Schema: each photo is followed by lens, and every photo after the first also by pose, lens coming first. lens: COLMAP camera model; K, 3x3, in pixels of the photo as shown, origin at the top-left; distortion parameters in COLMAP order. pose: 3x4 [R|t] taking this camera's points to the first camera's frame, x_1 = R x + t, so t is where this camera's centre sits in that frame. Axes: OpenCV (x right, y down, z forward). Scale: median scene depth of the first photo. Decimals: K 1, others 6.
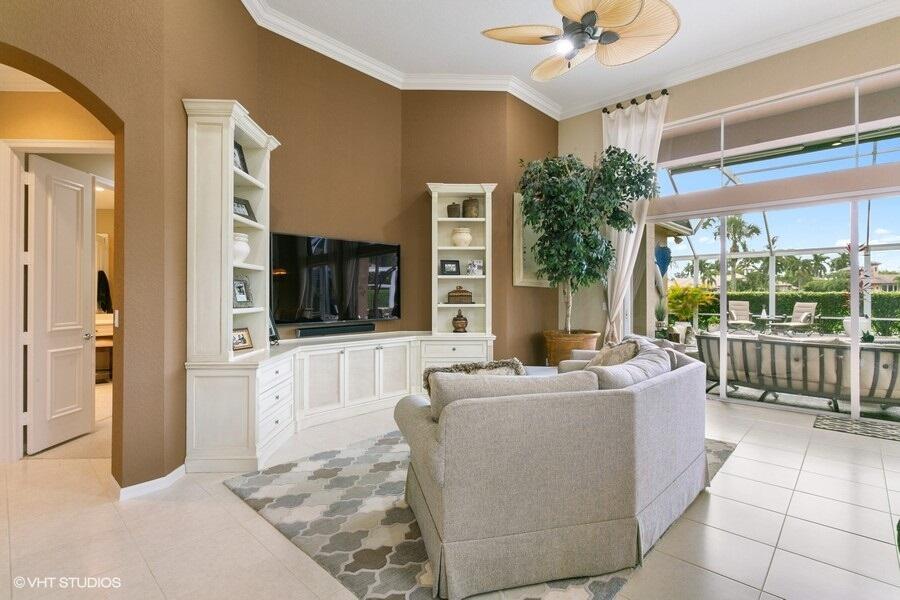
lens RADIAL K [[431.2, 0, 449.2], [0, 431.2, 296.8], [0, 0, 1]] dist [-0.003759, -0.000201]
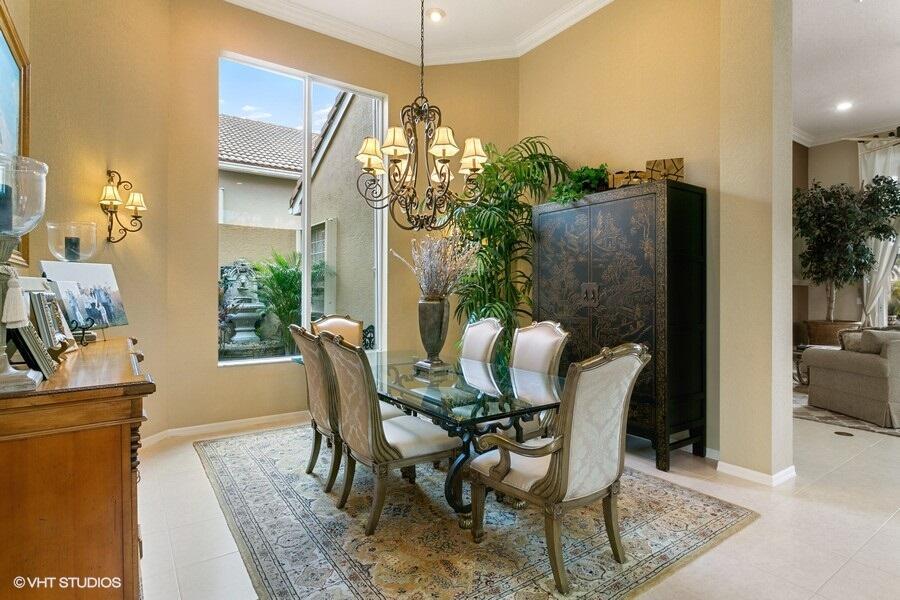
lens RADIAL K [[472.0, 0, 451.2], [0, 472.0, 296.6], [0, 0, 1]] dist [-0.006080, -0.001203]
pose [[0.980673, -0.000436, -0.195655, -0.569436], [0.001591, 0.999982, 0.005747, 0.000267], [0.195649, -0.005948, 0.980656, -0.590015]]
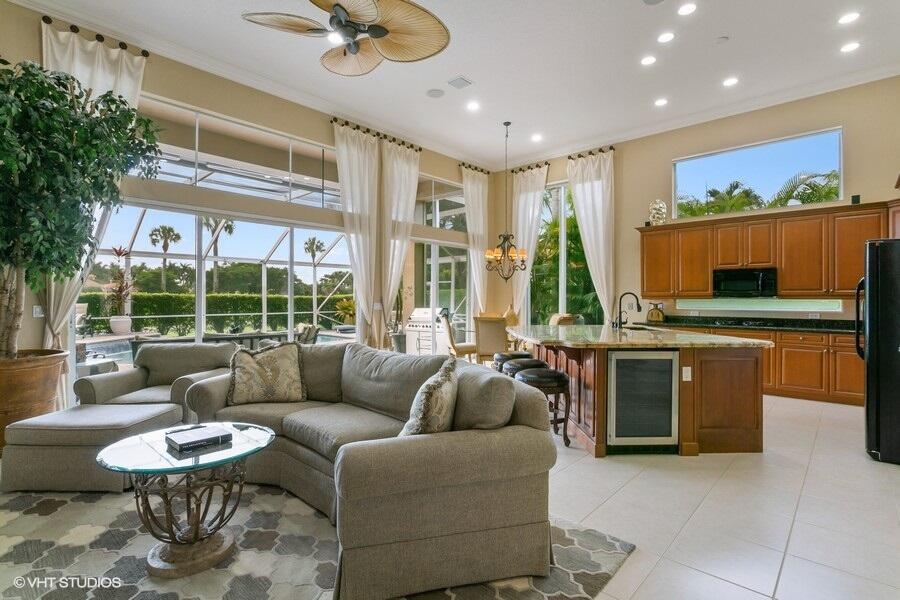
lens RADIAL K [[455.3, 0, 449.9], [0, 455.3, 297.1], [0, 0, 1]] dist [0.005143, 0.000662]
pose [[-0.028016, 0.000466, 0.999607, -0.405818], [-0.002042, 0.999998, -0.000523, -0.000568], [-0.999605, -0.002056, -0.028015, 0.424387]]
